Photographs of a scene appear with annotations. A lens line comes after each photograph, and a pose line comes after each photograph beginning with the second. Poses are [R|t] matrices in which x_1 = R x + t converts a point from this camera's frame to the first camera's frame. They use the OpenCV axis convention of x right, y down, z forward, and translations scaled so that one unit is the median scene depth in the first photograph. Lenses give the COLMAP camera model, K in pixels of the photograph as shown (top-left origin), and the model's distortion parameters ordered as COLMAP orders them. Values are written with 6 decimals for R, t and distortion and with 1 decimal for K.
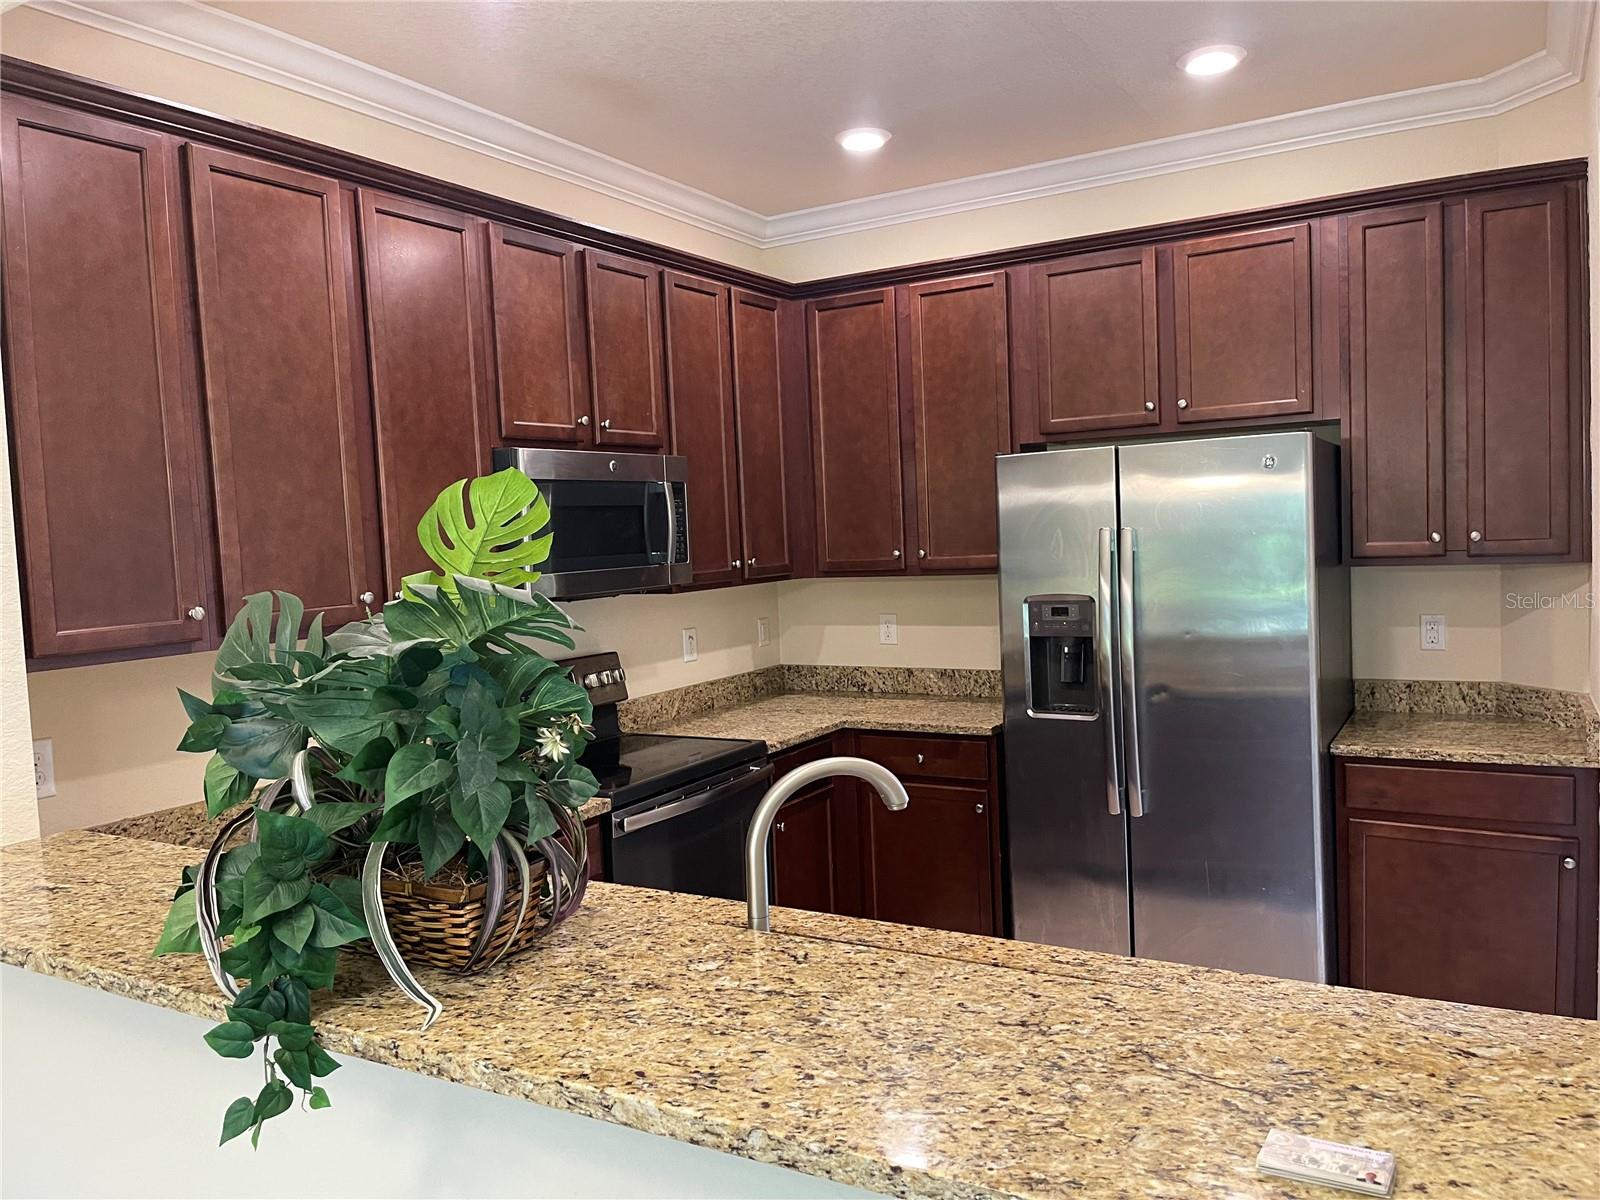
lens RADIAL K [[1200.9, 0, 808.5], [0, 1200.9, 600.7], [0, 0, 1]] dist [0.029159, -0.006510]
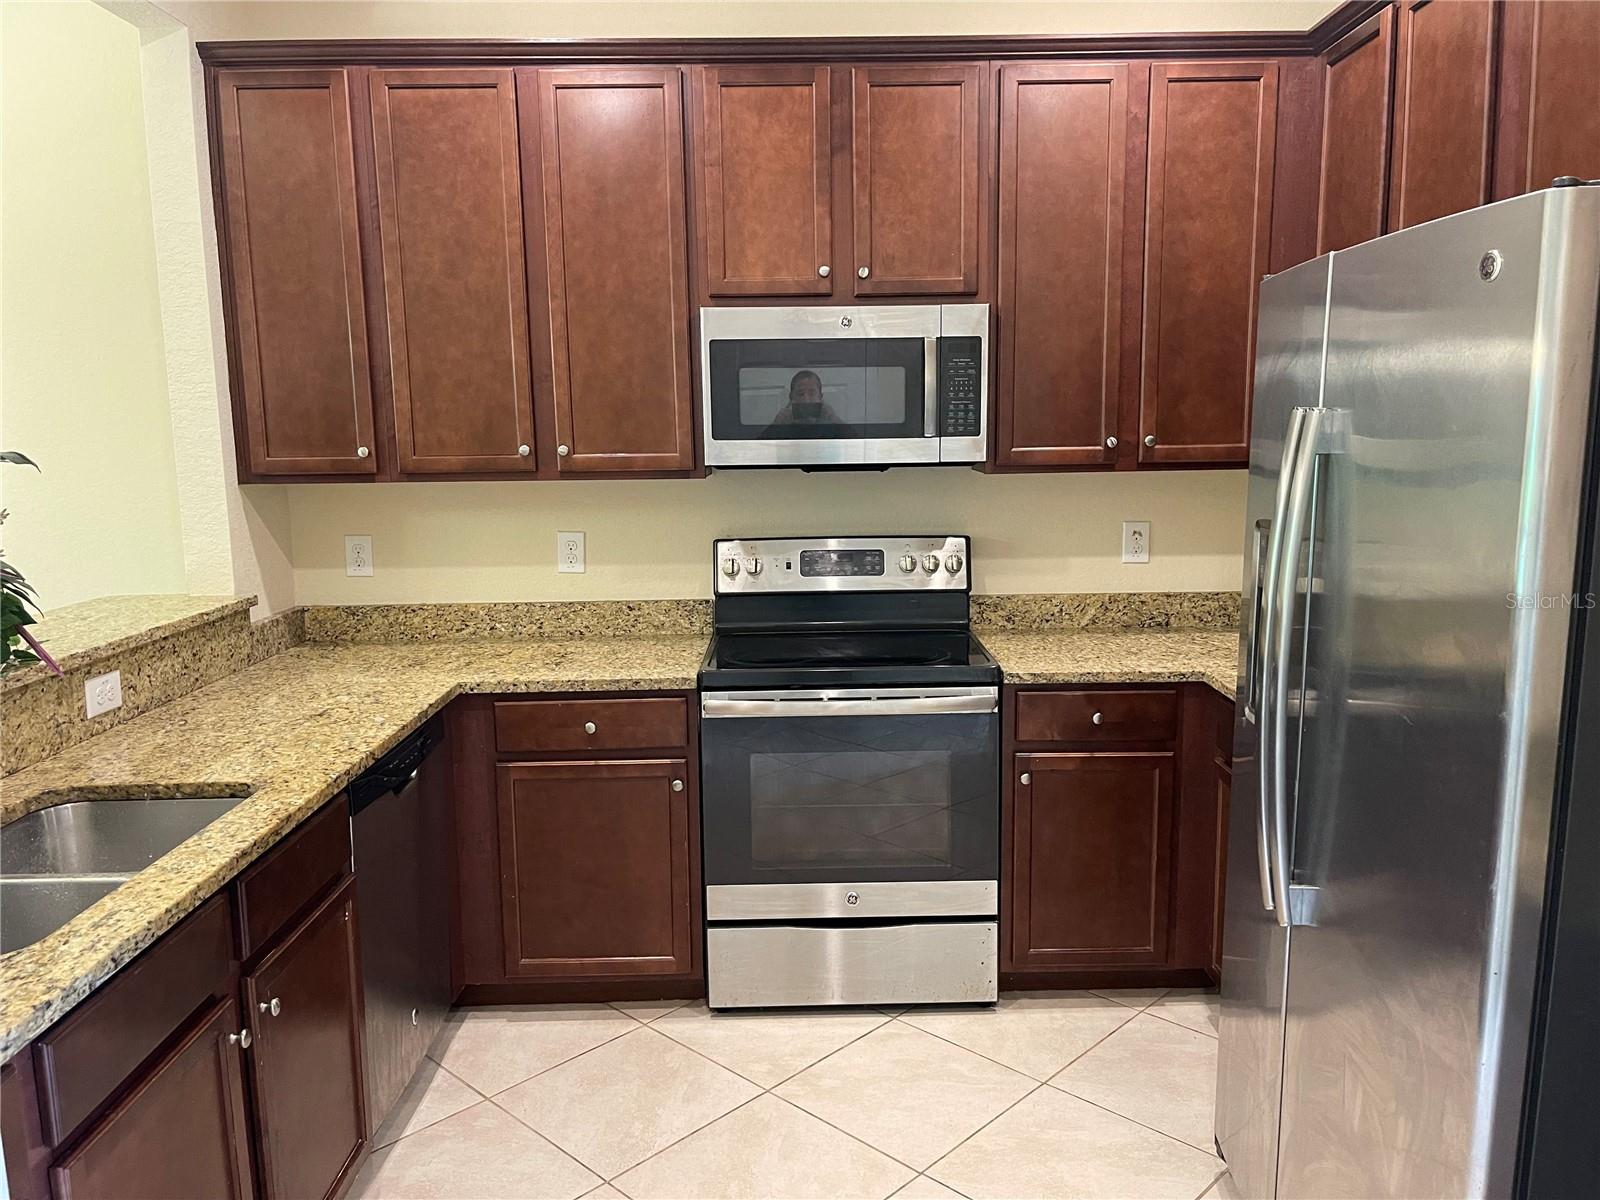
lens RADIAL K [[1200.9, 0, 805.4], [0, 1200.9, 595.7], [0, 0, 1]] dist [0.029159, -0.006510]
pose [[0.516579, 0.163224, -0.840538, 0.782234], [-0.065405, 0.986316, 0.151336, -0.058727], [0.853738, -0.023202, 0.520186, 0.665241]]
